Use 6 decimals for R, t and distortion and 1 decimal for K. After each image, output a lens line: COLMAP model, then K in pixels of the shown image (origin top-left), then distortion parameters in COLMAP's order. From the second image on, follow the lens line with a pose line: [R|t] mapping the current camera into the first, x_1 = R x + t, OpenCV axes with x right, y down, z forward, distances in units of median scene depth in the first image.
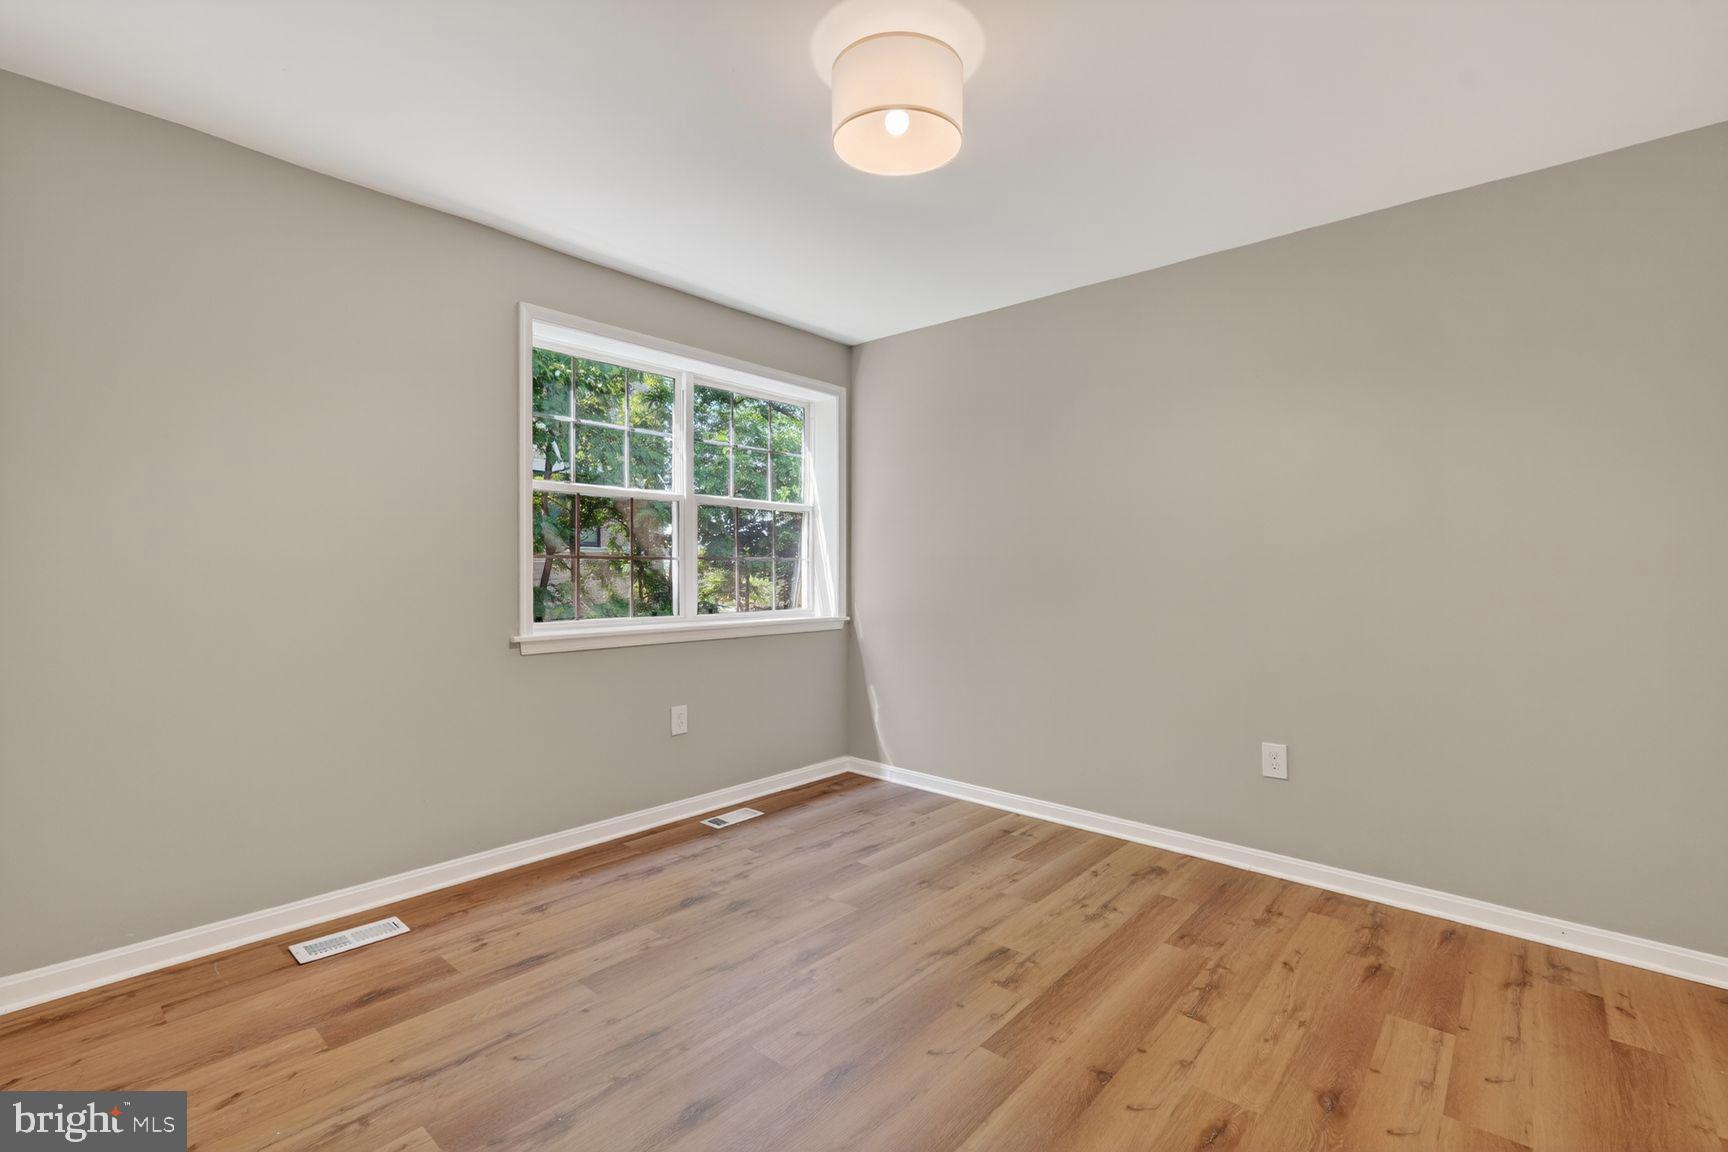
lens RADIAL K [[768.2, 0, 873.1], [0, 768.2, 560.3], [0, 0, 1]] dist [0.007545, 0.000441]
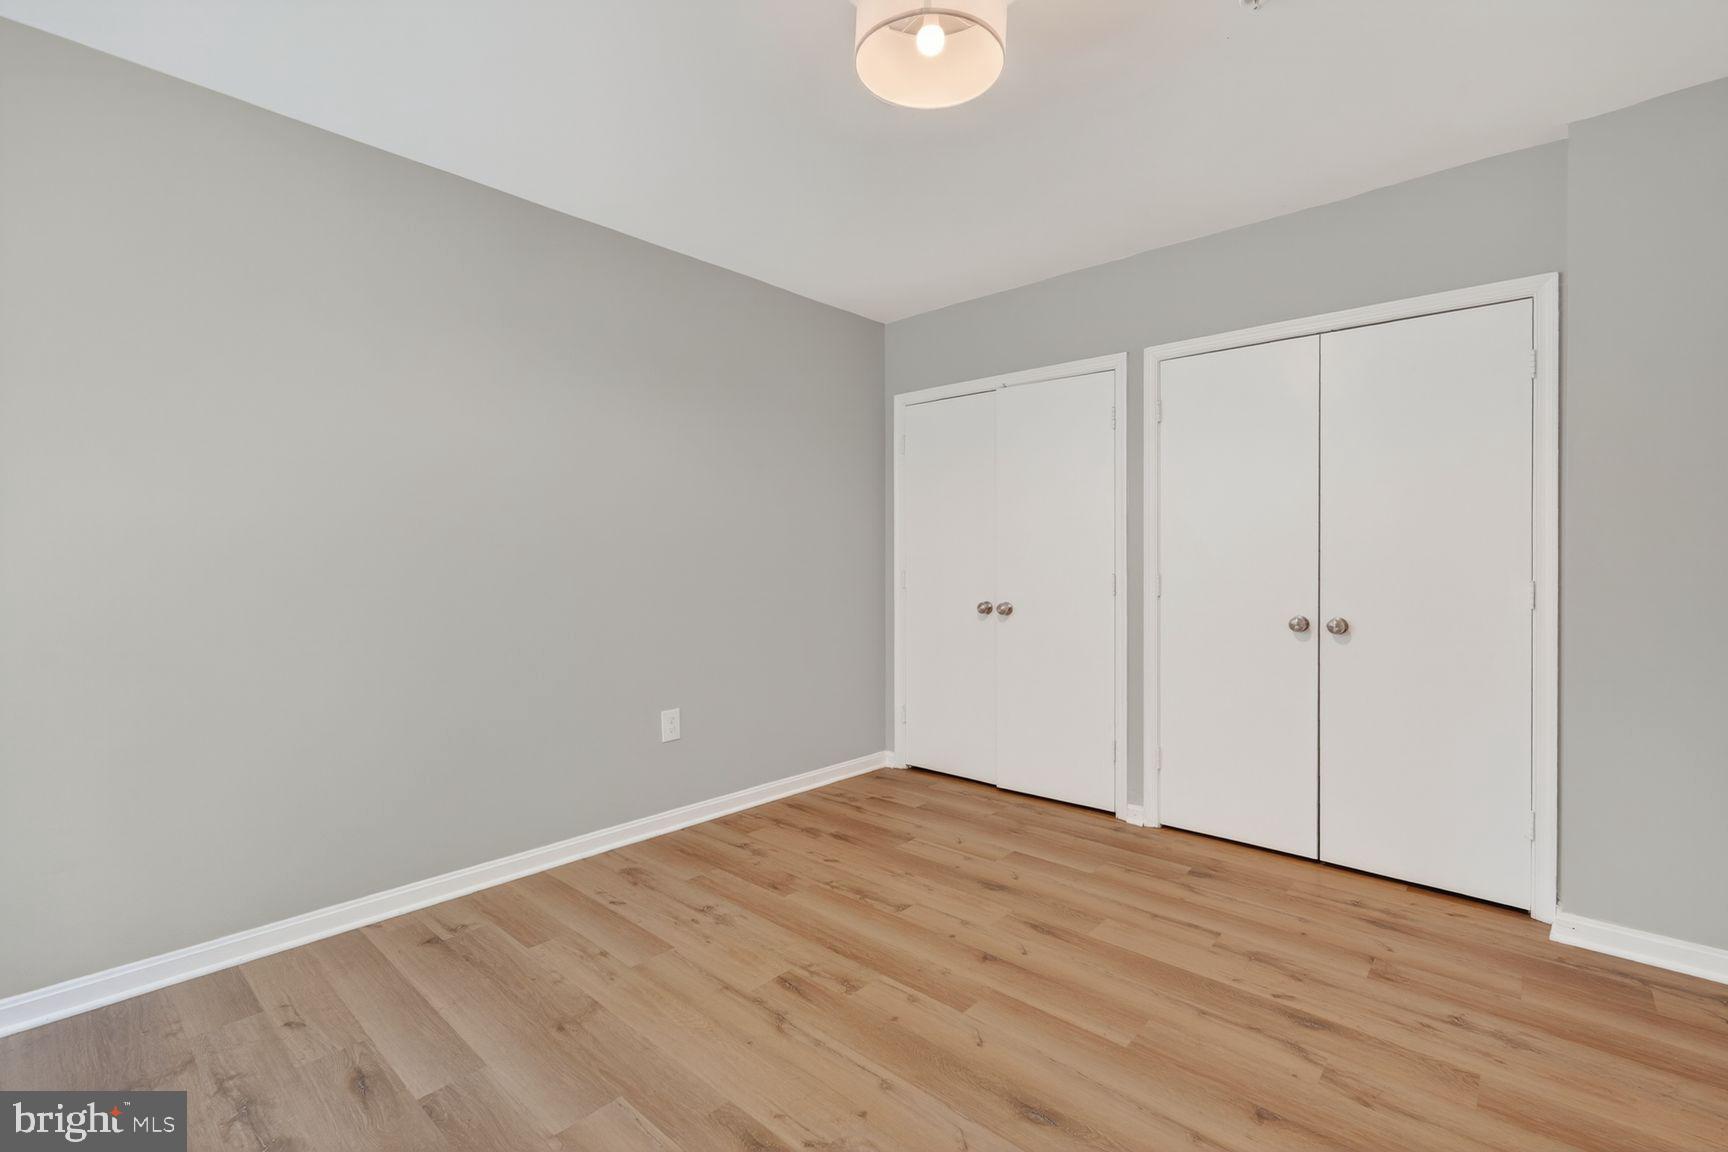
lens RADIAL K [[768.2, 0, 871.0], [0, 768.2, 563.4], [0, 0, 1]] dist [0.007545, 0.000441]
pose [[0.018591, -0.010248, 0.999775, -0.634361], [-0.011098, 0.999884, 0.010455, 0.021430], [-0.999766, -0.011290, 0.018475, 0.808060]]
